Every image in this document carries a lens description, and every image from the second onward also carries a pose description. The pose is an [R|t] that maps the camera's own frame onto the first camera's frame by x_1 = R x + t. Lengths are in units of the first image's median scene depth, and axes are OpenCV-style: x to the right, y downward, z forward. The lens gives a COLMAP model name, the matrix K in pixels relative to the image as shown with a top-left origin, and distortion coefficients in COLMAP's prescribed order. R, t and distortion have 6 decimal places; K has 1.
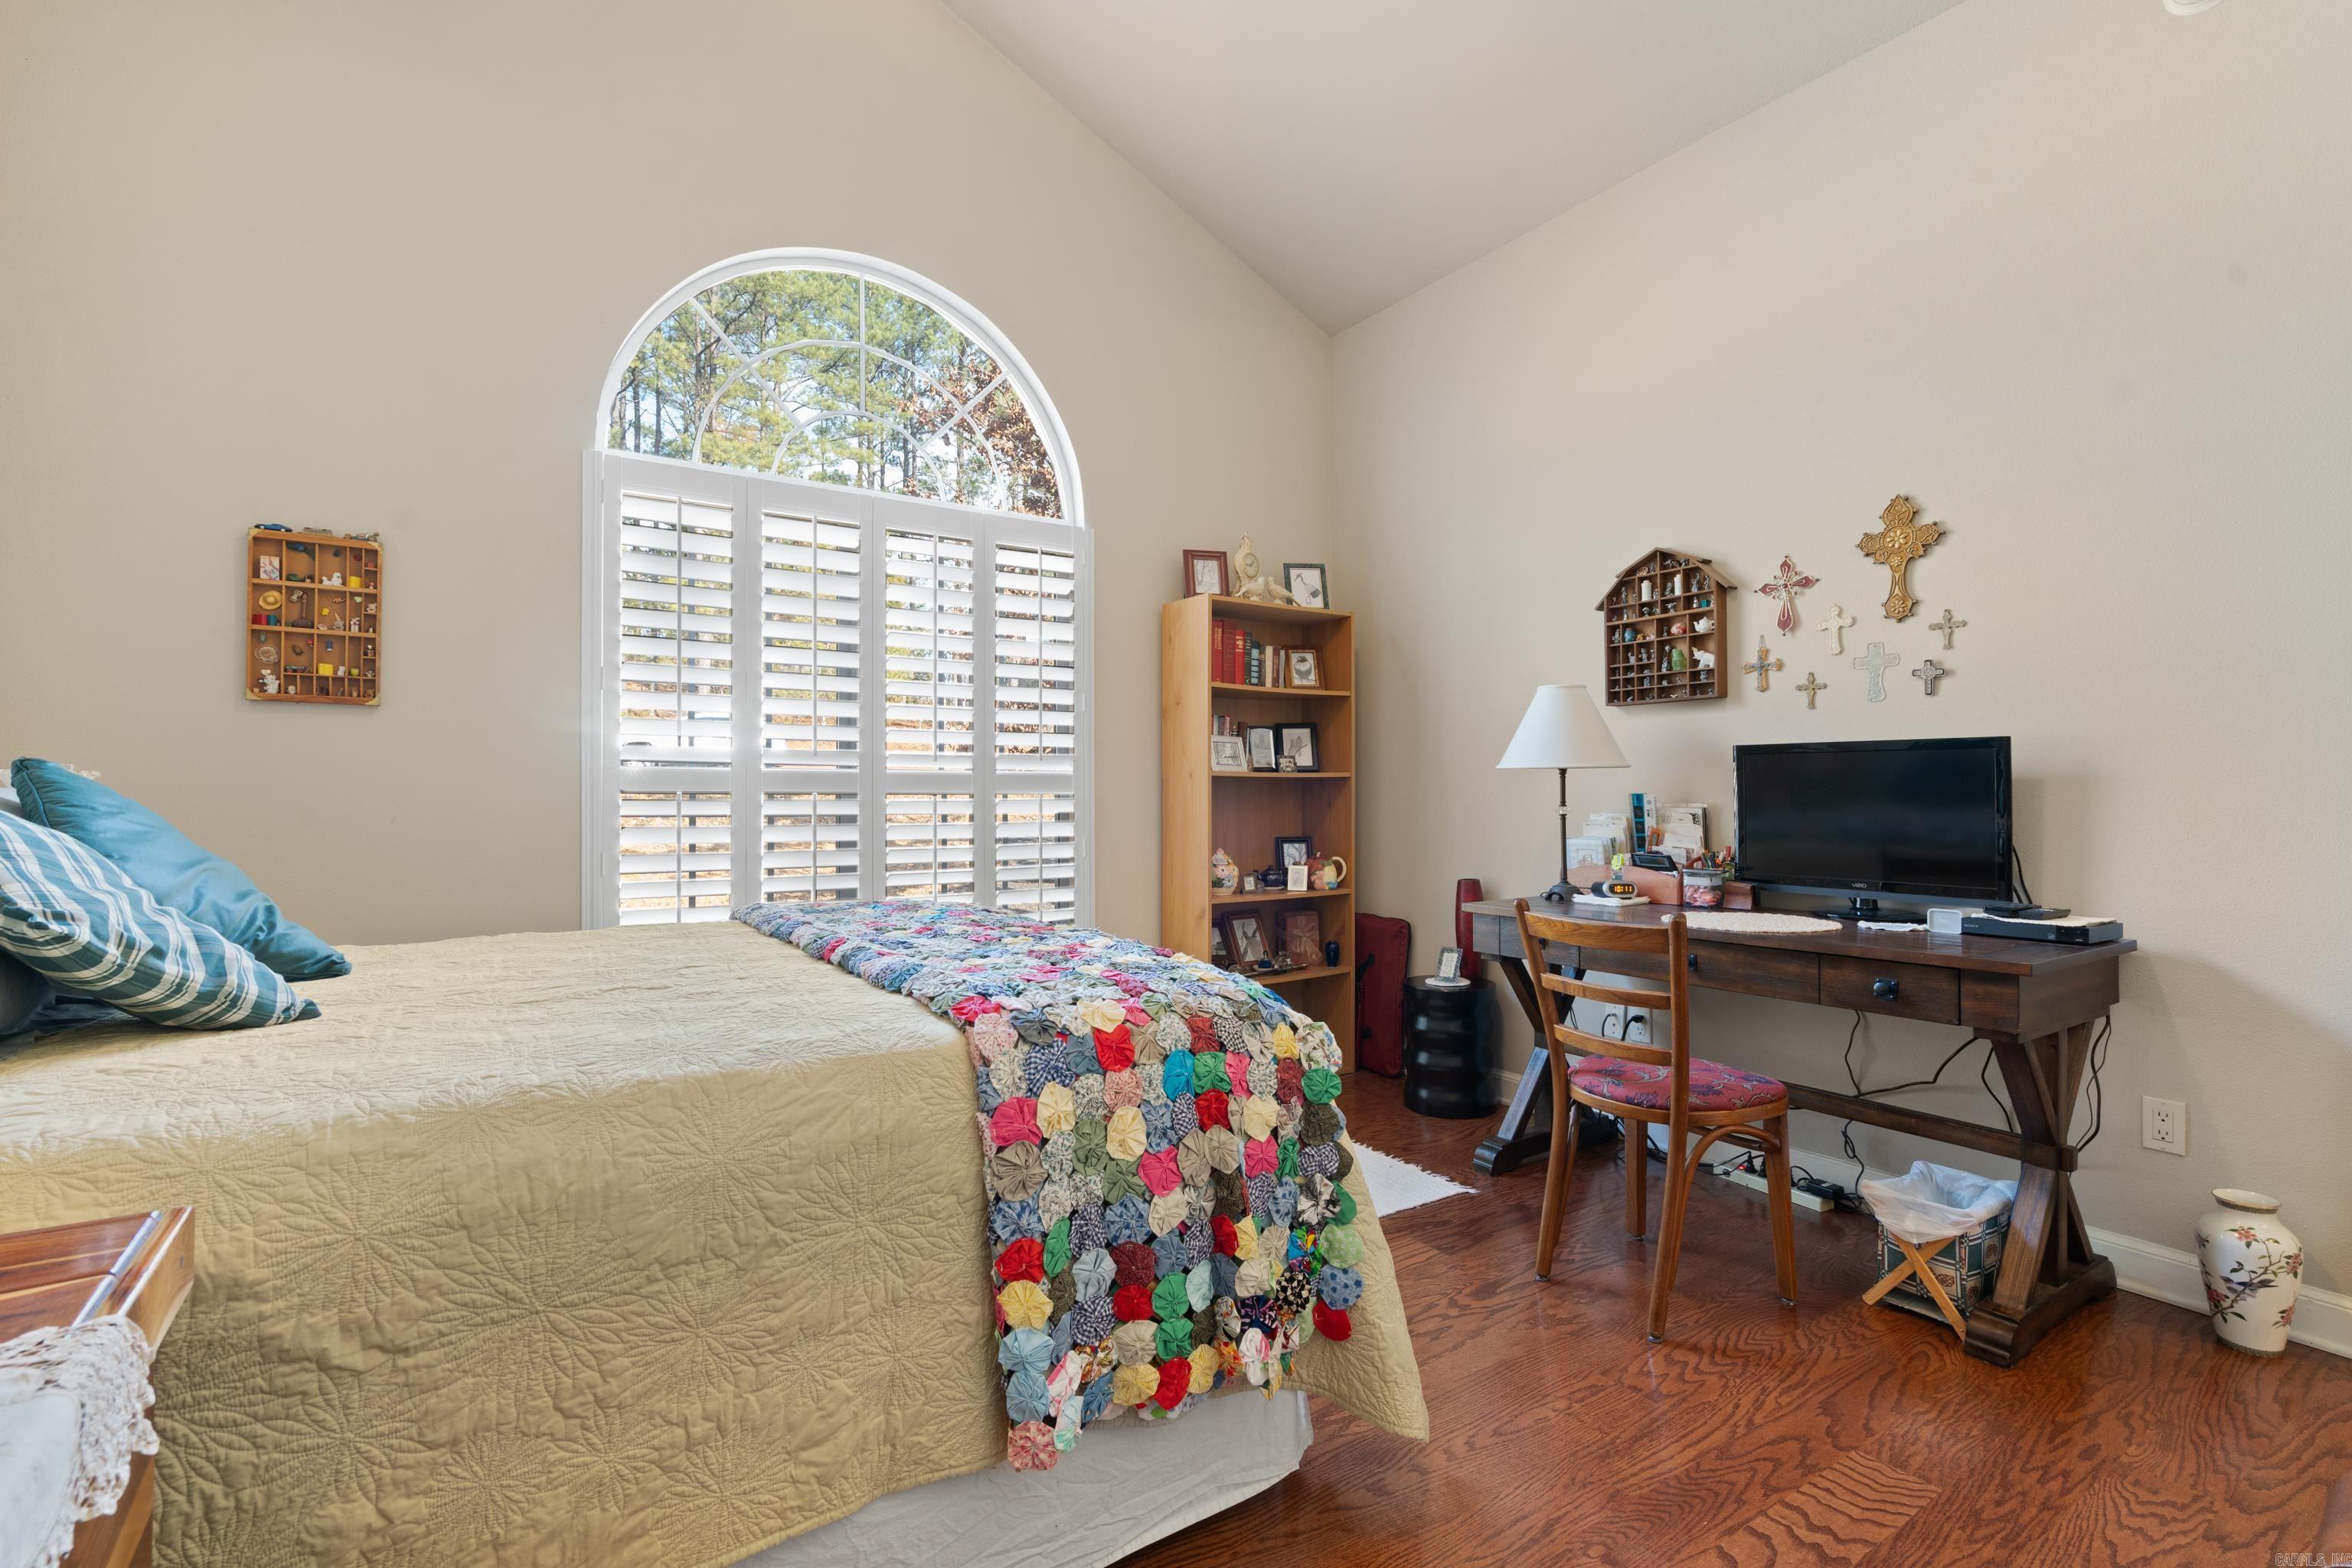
lens RADIAL K [[1061.3, 0, 1177.5], [0, 1061.3, 783.0], [0, 0, 1]] dist [-0.006492, 0.002831]
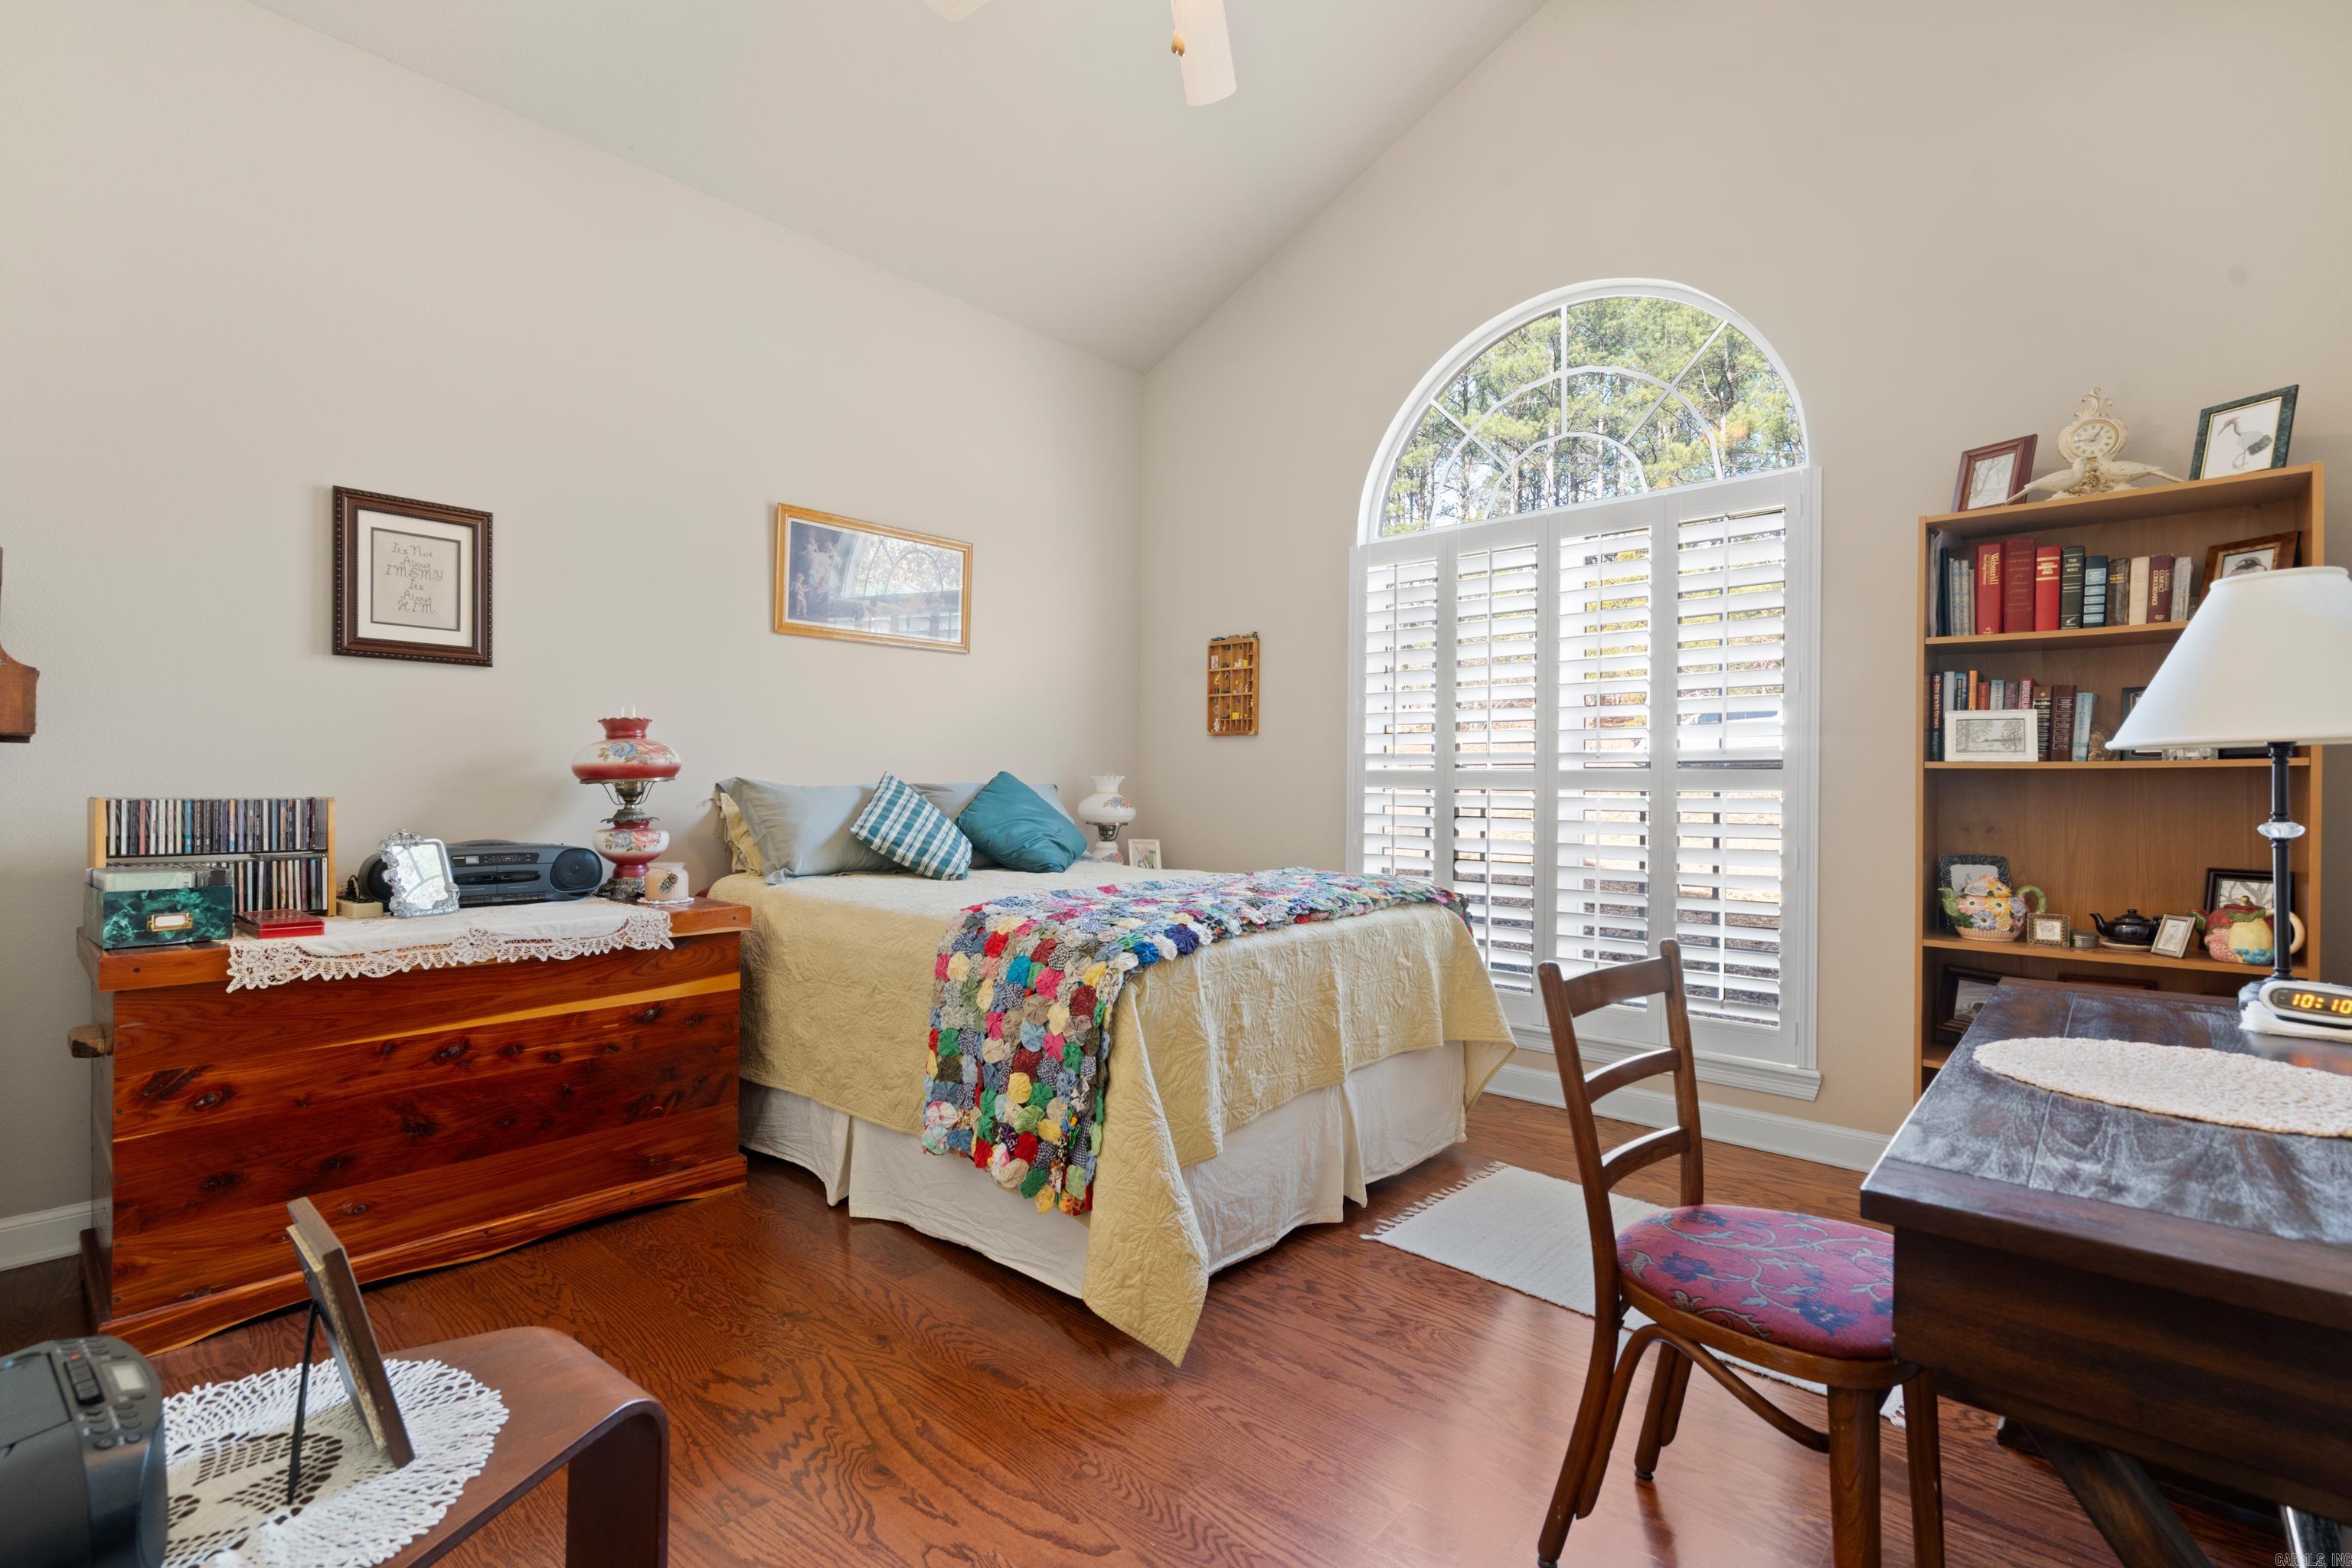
lens RADIAL K [[1061.3, 0, 1182.8], [0, 1061.3, 786.1], [0, 0, 1]] dist [-0.006492, 0.002831]
pose [[0.257885, 0.000973, -0.966175, 0.849947], [0.001605, 0.999998, 0.001435, 0.005241], [0.966174, -0.001921, 0.257883, 0.465729]]
